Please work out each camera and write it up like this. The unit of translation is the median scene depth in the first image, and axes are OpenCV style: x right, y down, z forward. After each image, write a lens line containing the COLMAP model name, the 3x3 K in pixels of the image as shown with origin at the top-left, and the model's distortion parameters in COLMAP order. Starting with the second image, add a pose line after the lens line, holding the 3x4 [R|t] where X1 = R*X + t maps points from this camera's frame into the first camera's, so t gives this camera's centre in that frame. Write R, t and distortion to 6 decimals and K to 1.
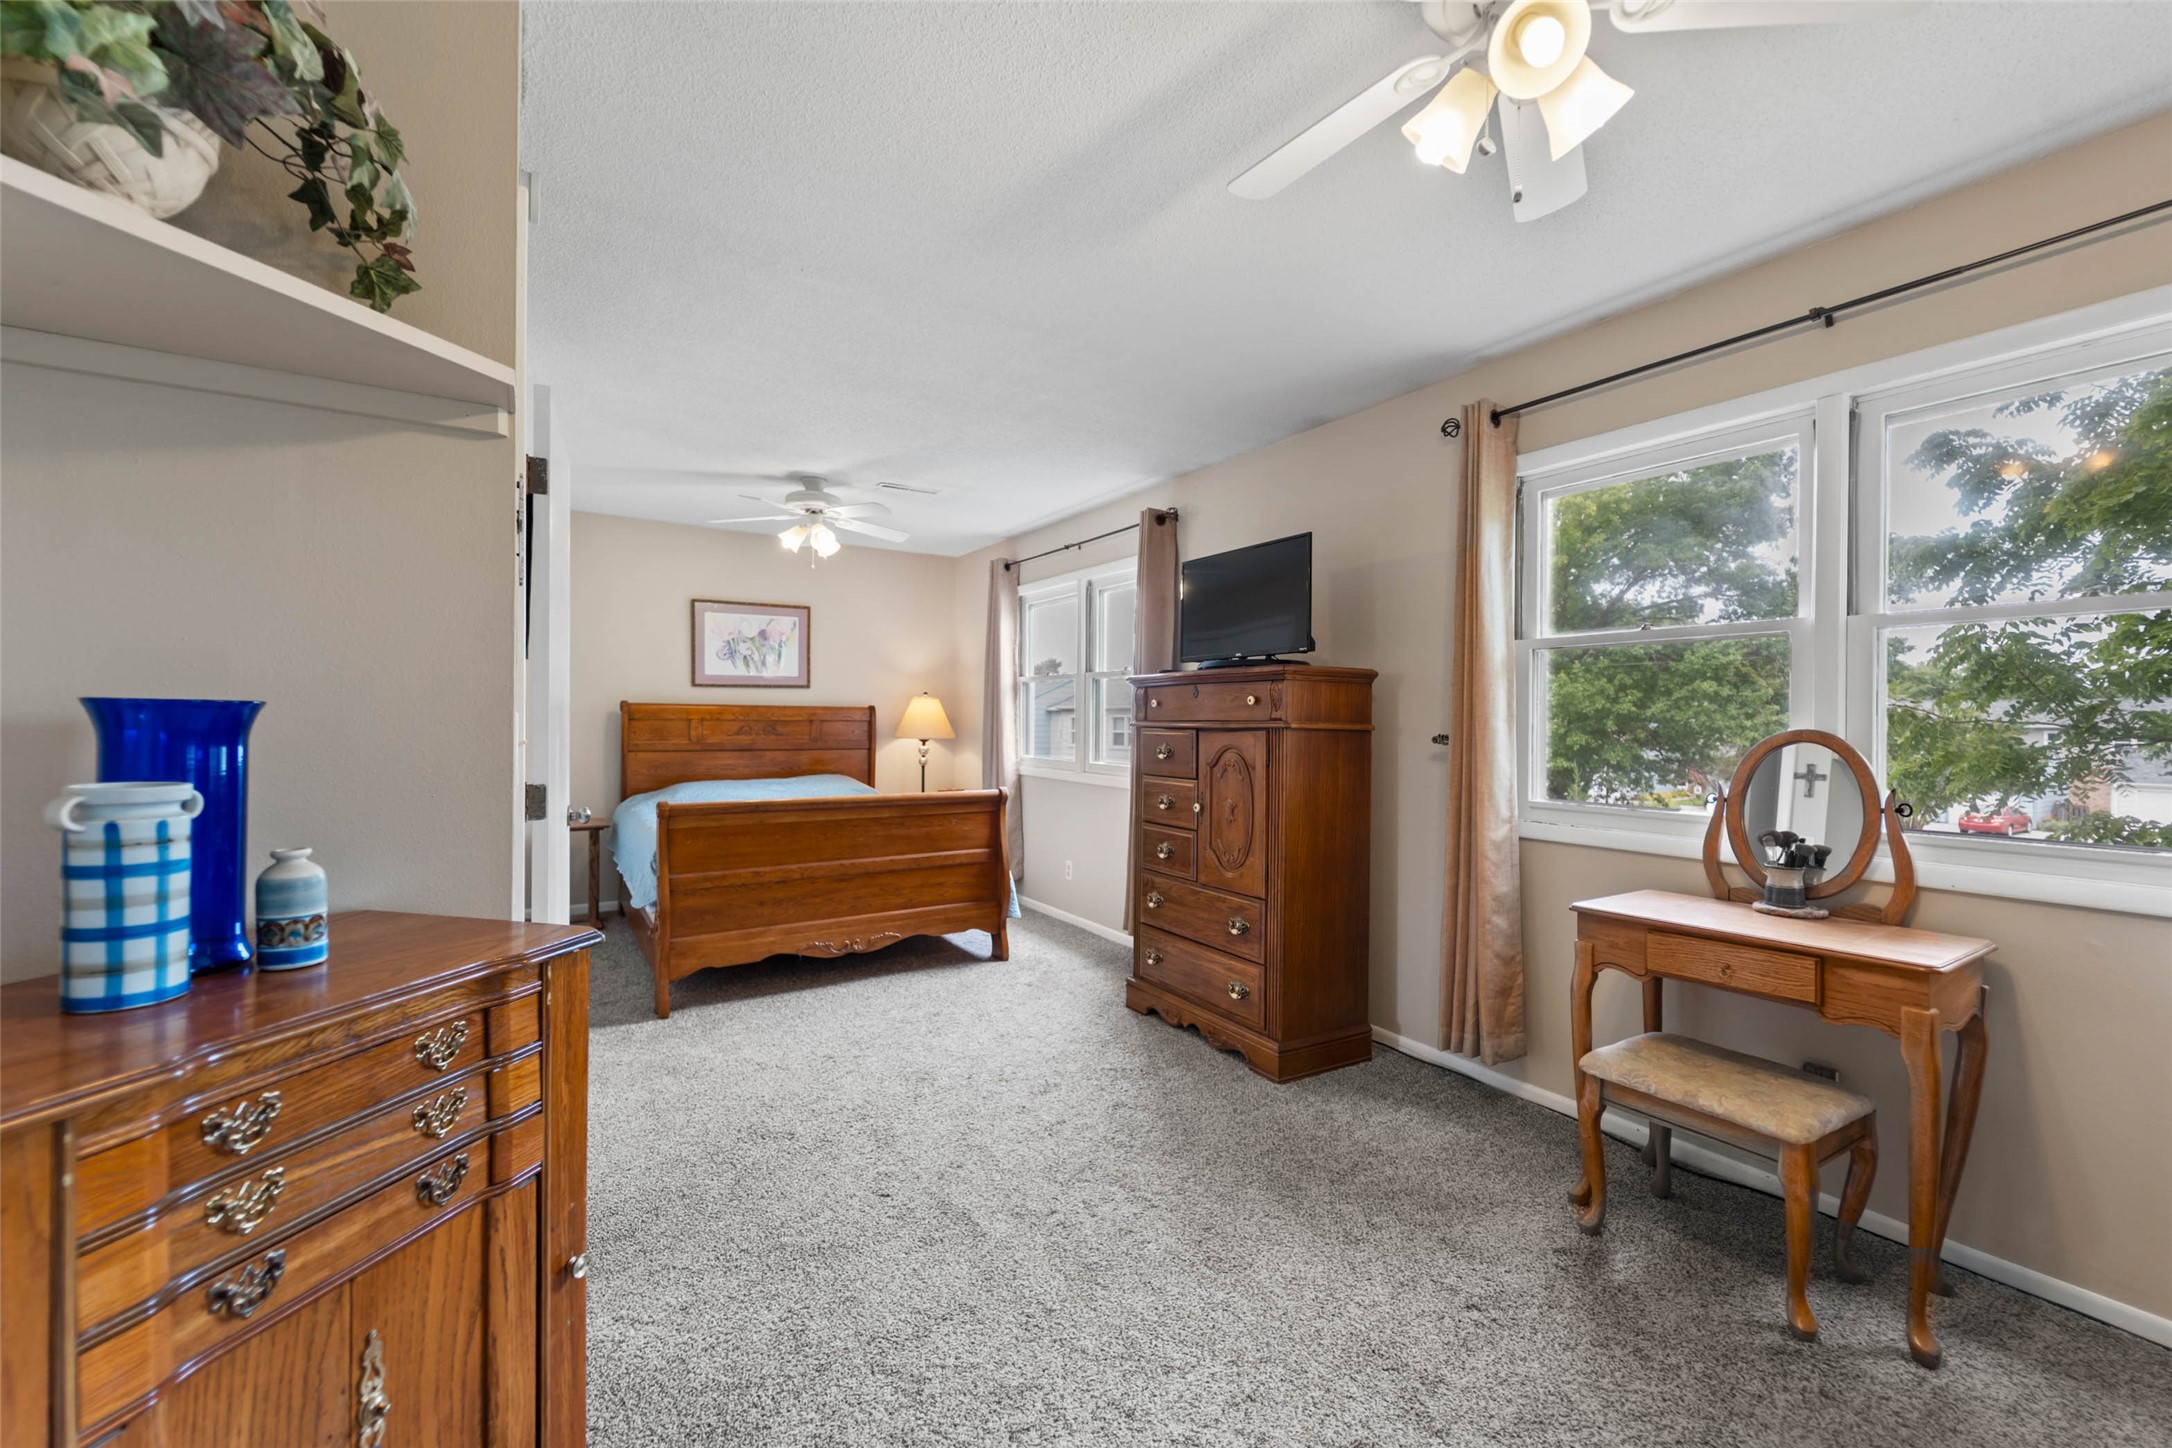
lens RADIAL K [[887.4, 0, 1089.1], [0, 887.4, 721.2], [0, 0, 1]] dist [0.013481, -0.000044]
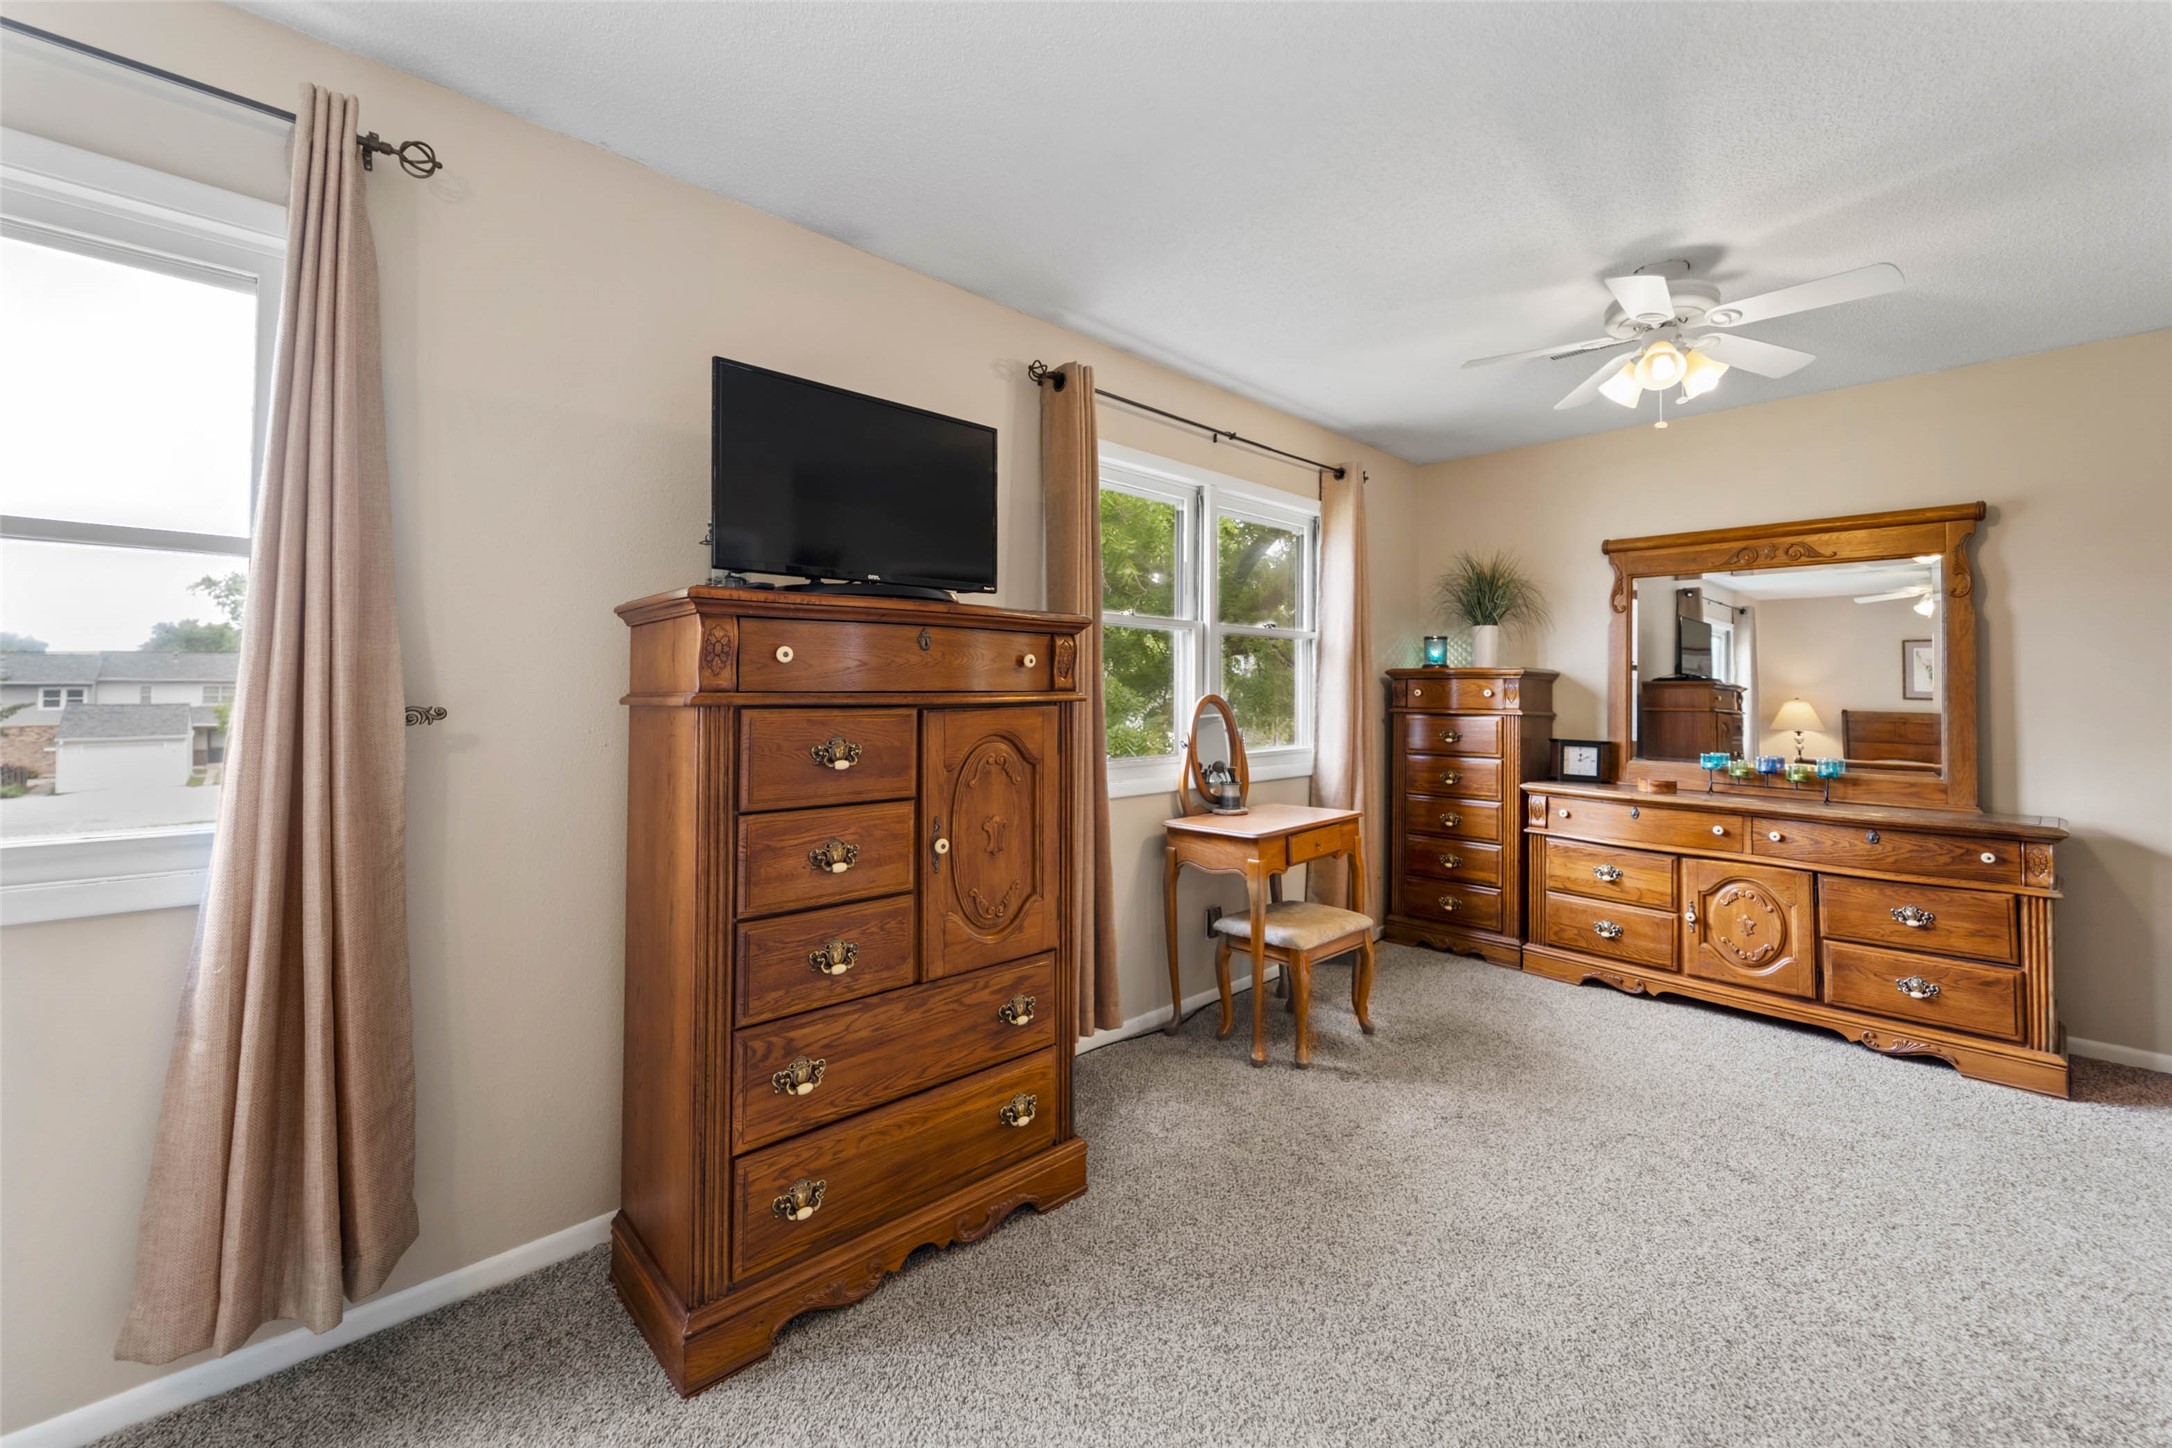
lens RADIAL K [[887.4, 0, 1115.5], [0, 887.4, 671.3], [0, 0, 1]] dist [0.013481, -0.000044]
pose [[-0.207973, 0.010479, 0.978078, -0.648696], [-0.002144, 0.999935, -0.011169, -0.013158], [-0.978132, -0.004420, -0.207937, 1.428931]]
